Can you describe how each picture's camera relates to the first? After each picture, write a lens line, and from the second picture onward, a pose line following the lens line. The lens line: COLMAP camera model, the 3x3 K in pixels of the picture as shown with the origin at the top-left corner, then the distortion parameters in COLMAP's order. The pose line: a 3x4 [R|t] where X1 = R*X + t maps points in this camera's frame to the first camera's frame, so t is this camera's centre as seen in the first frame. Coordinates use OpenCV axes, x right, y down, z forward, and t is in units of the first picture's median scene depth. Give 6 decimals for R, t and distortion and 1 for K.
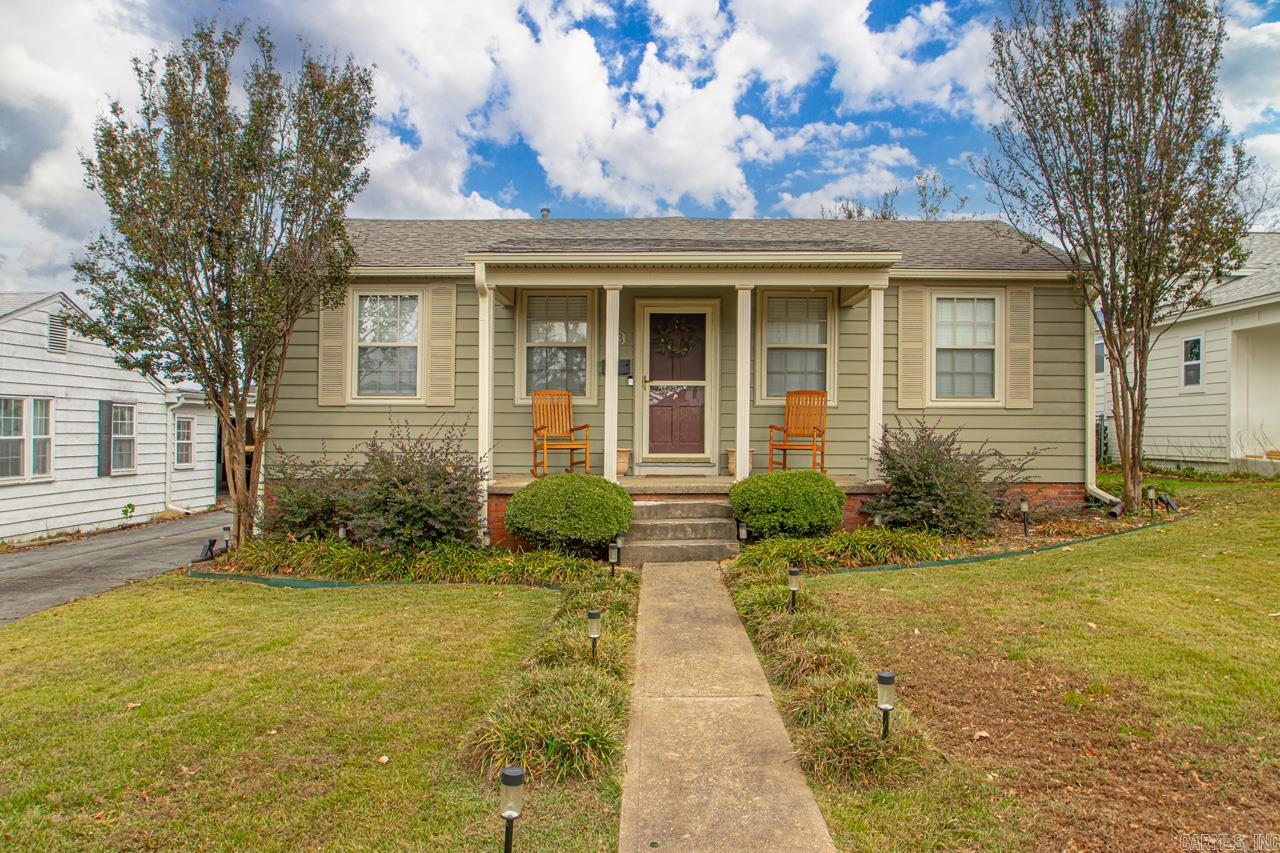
lens RADIAL K [[889.5, 0, 640.0], [0, 889.5, 426.5], [0, 0, 1]] dist [0.029871, 0.000144]
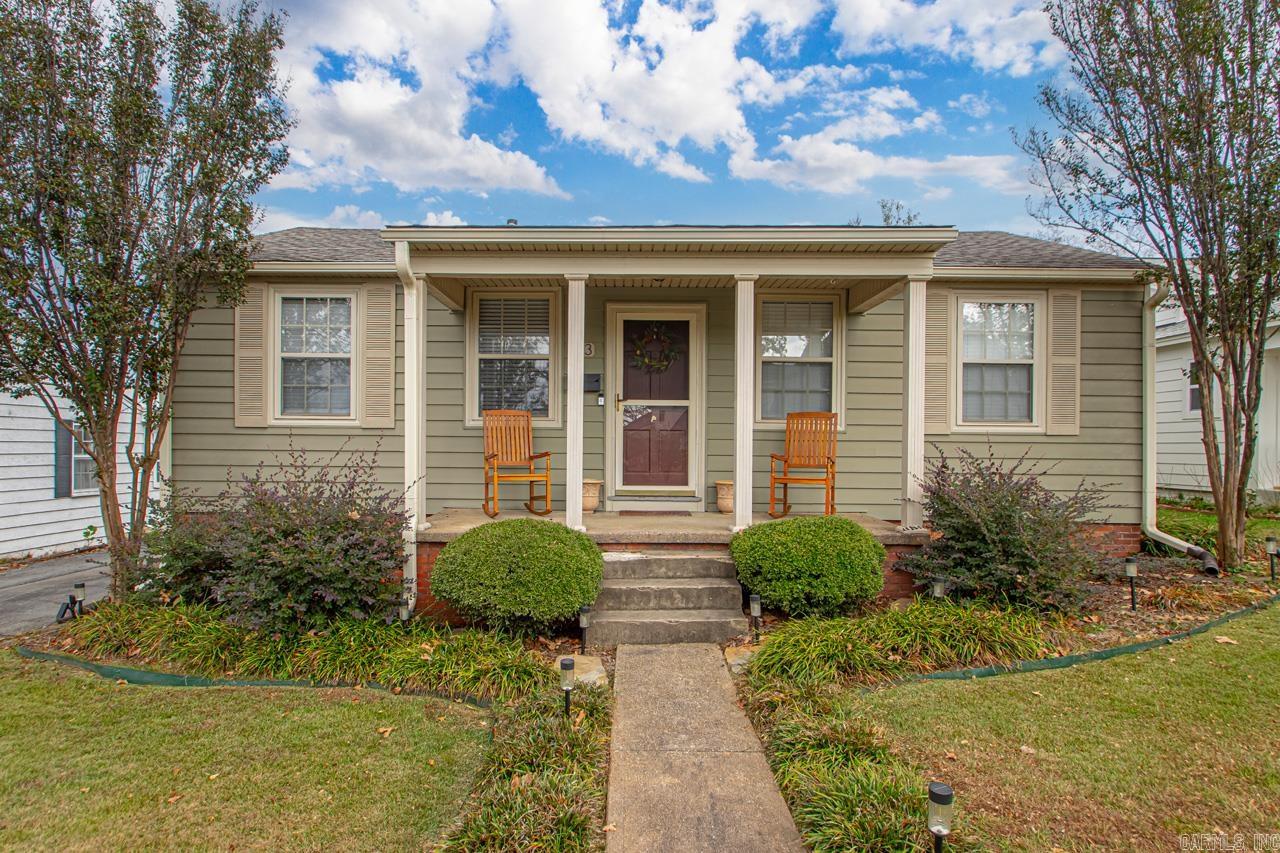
lens RADIAL K [[654.3, 0, 674.0], [0, 654.3, 489.1], [0, 0, 1]] dist [0.001238, 0.000162]
pose [[0.995761, -0.003961, 0.091896, 0.001318], [-0.002704, 0.997380, 0.072289, -0.012663], [-0.091941, -0.072231, 0.993141, 0.408138]]
